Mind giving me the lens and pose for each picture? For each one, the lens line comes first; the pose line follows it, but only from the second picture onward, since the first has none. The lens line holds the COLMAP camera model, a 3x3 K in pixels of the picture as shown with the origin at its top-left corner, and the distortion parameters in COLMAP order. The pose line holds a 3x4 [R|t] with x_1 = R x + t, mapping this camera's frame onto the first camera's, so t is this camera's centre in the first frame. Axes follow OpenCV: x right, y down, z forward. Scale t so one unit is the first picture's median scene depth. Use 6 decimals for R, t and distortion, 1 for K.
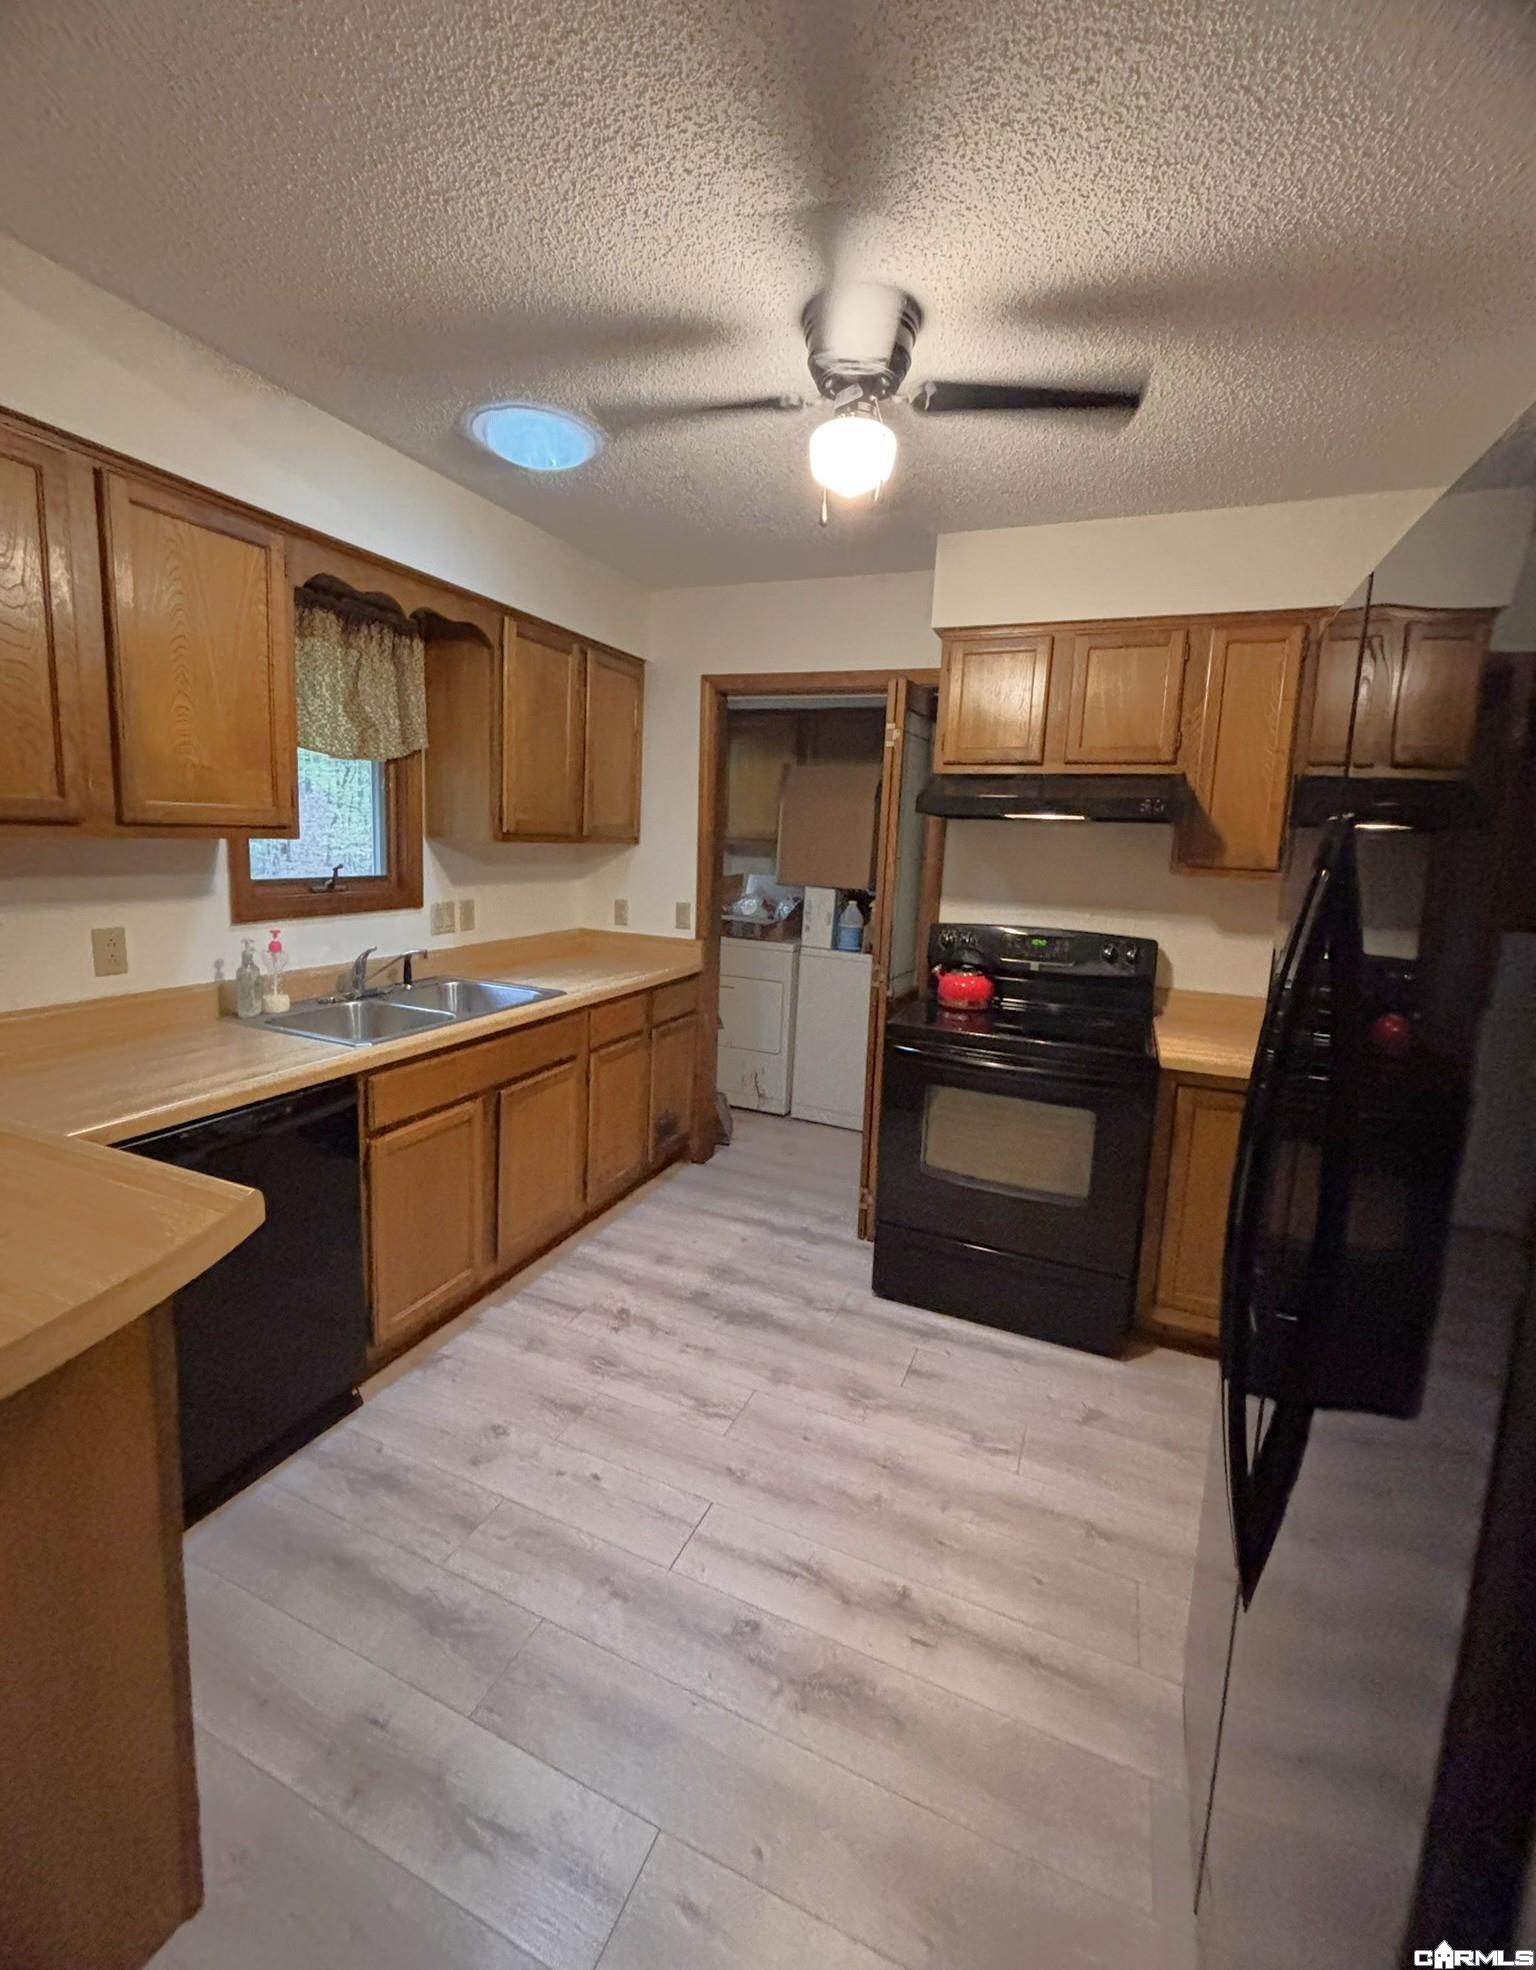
lens RADIAL K [[822.0, 0, 773.1], [0, 822.0, 943.1], [0, 0, 1]] dist [-0.000098, -0.000083]
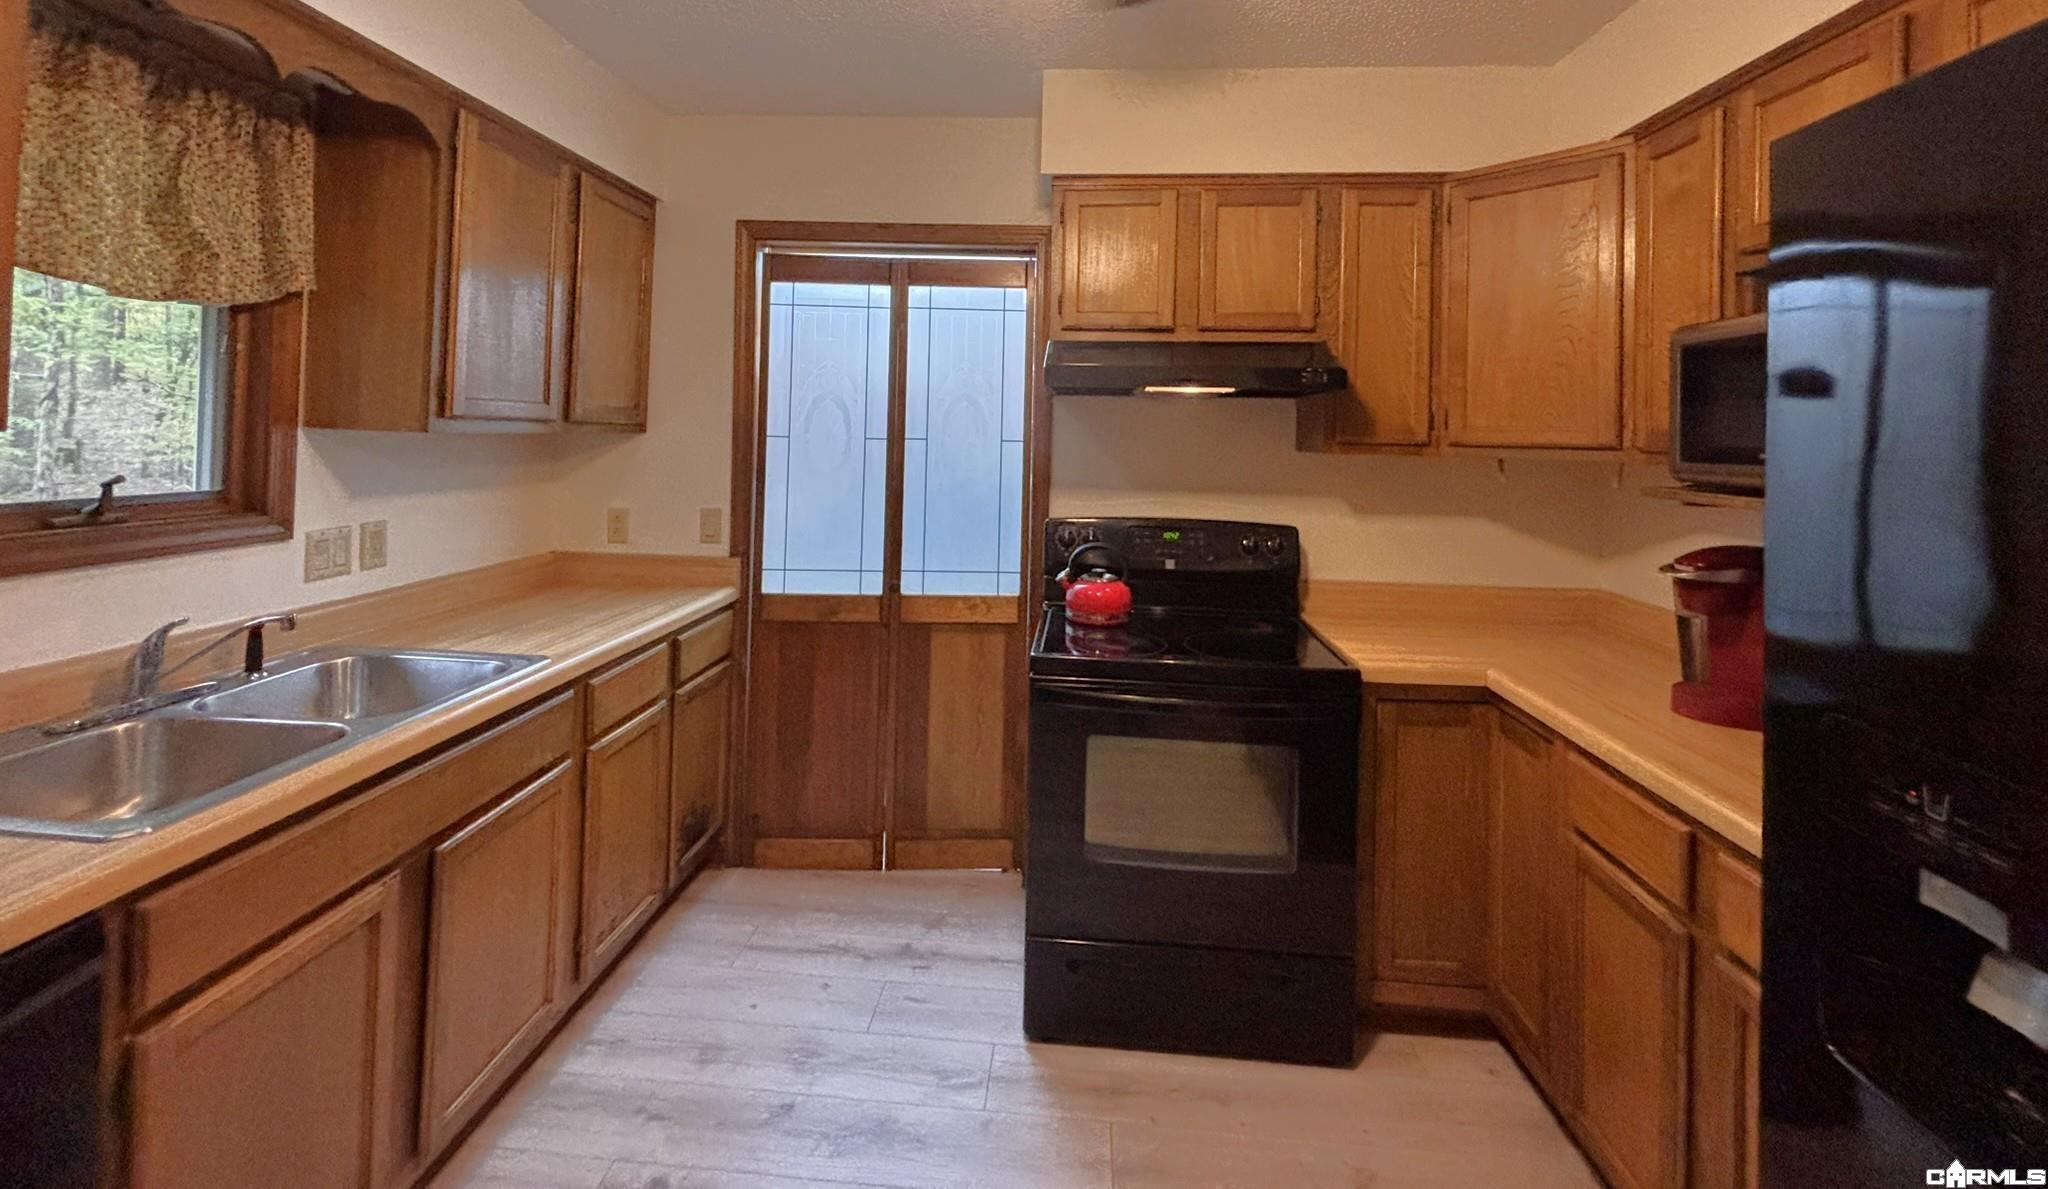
lens RADIAL K [[822.9, 0, 1019.0], [0, 822.9, 421.5], [0, 0, 1]] dist [0.002440, 0.000865]
pose [[0.948934, -0.016647, 0.315035, -0.109028], [0.058638, 0.990512, -0.124285, -0.024656], [-0.309977, 0.136411, 0.940907, 0.252785]]
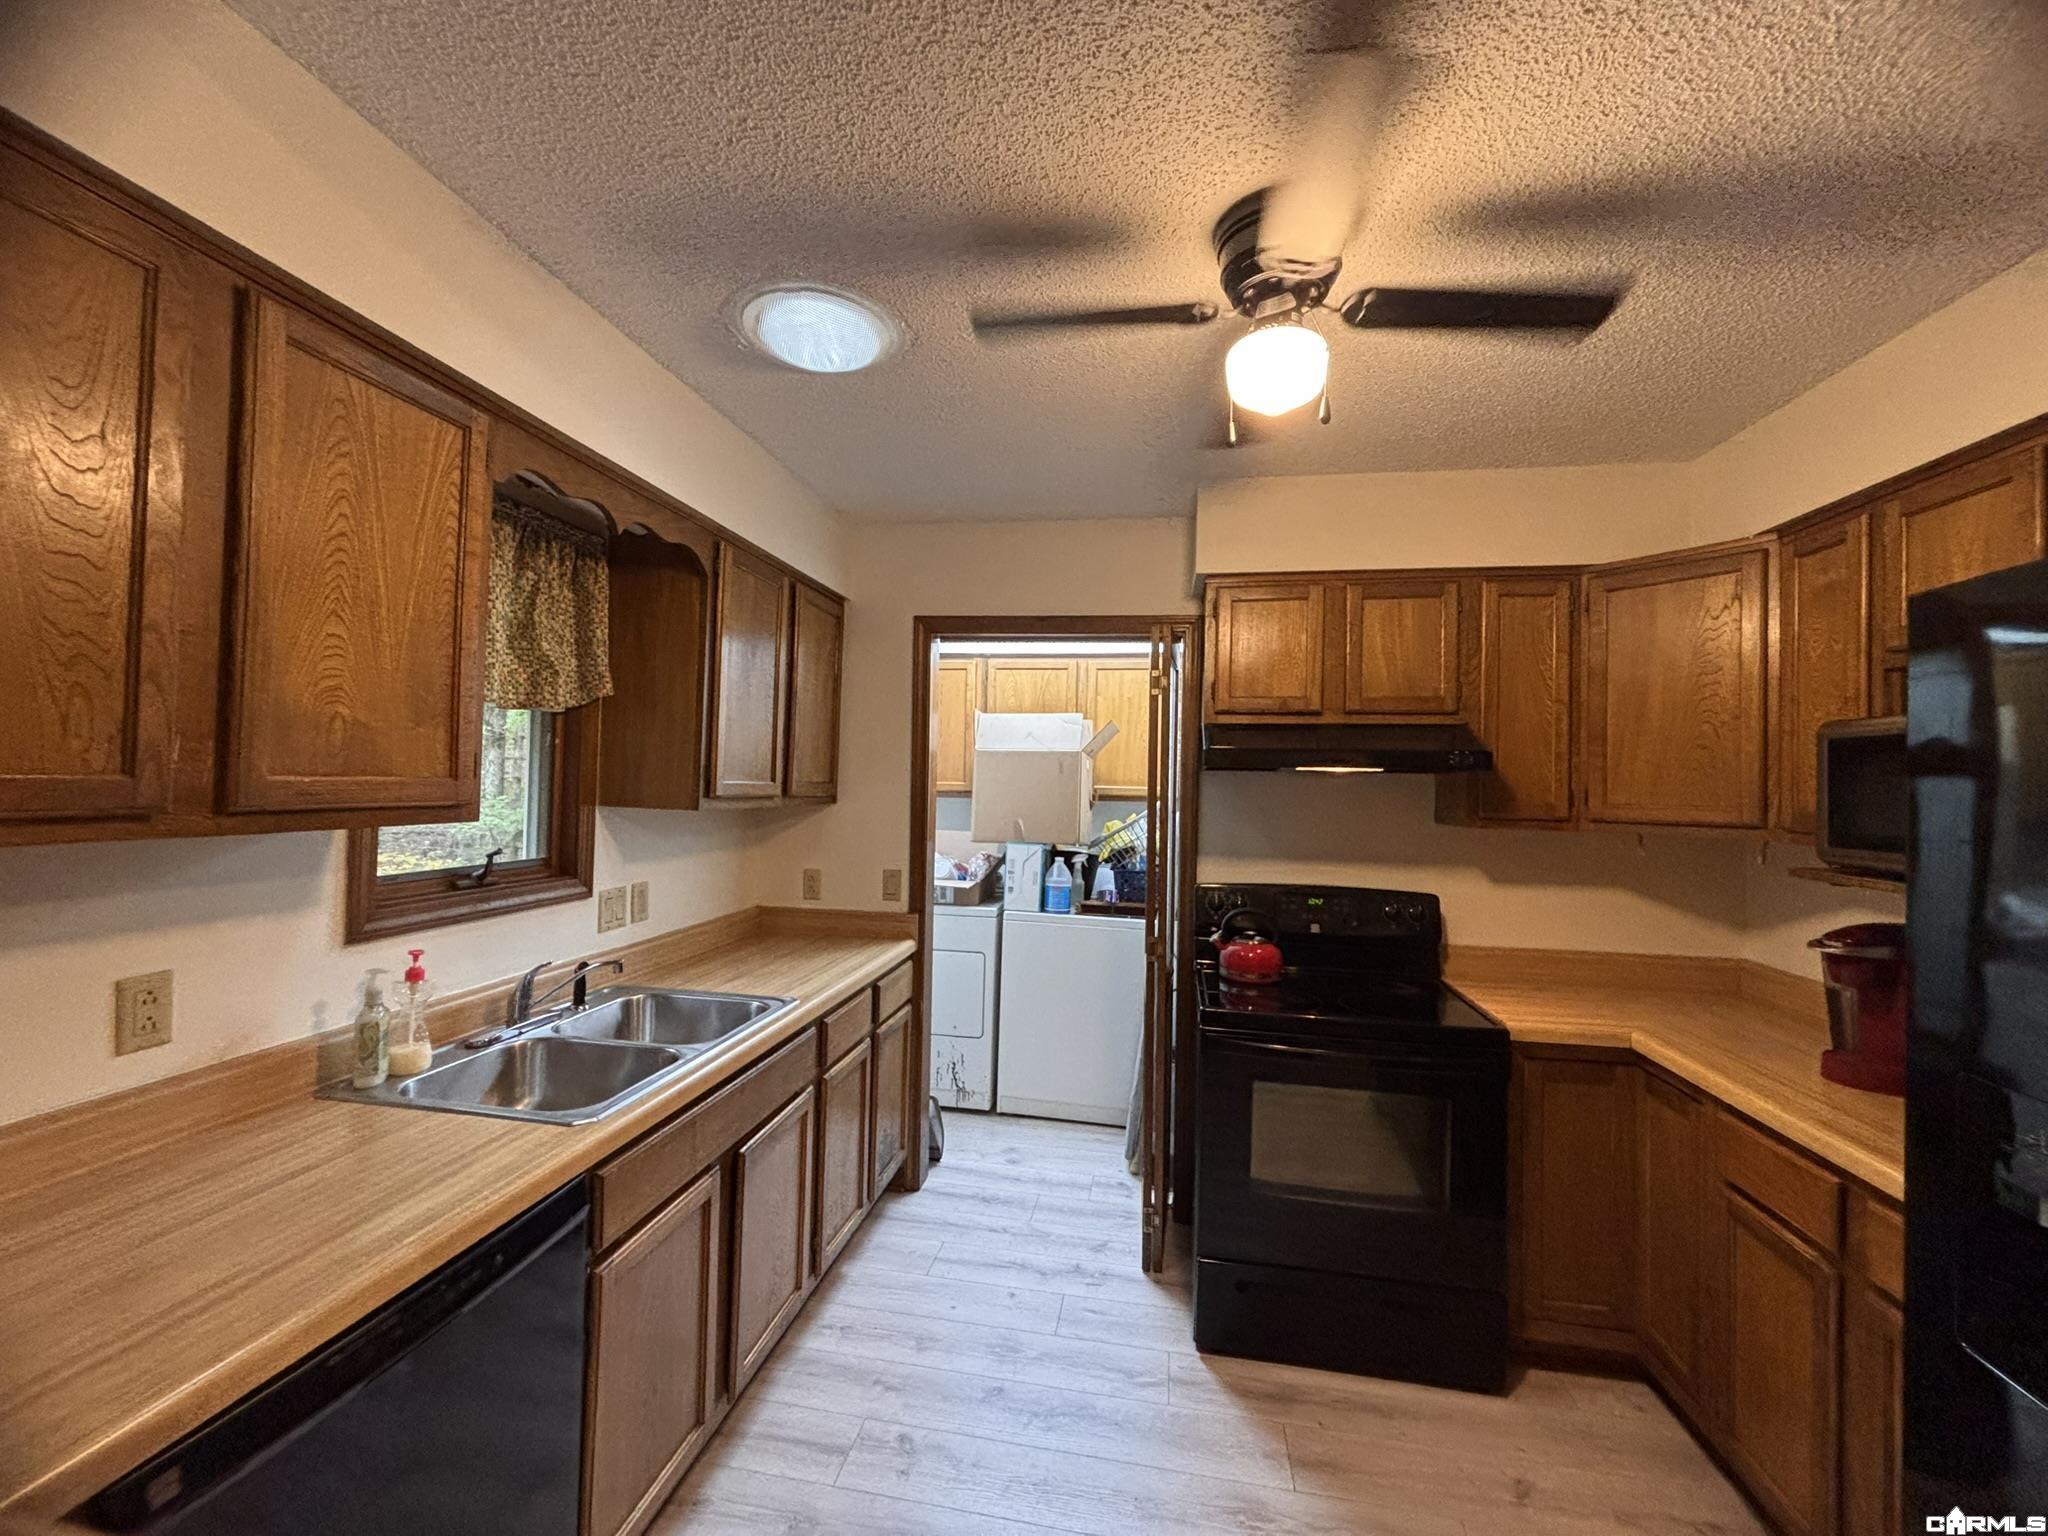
lens RADIAL K [[820.6, 0, 1024.0], [0, 820.6, 768.0], [0, 0, 1]] dist [0.000820, 0.000228]
pose [[0.975377, -0.015563, 0.219993, -0.225110], [0.046690, 0.989469, -0.137010, -0.043806], [-0.215544, 0.143908, 0.965832, 0.173354]]
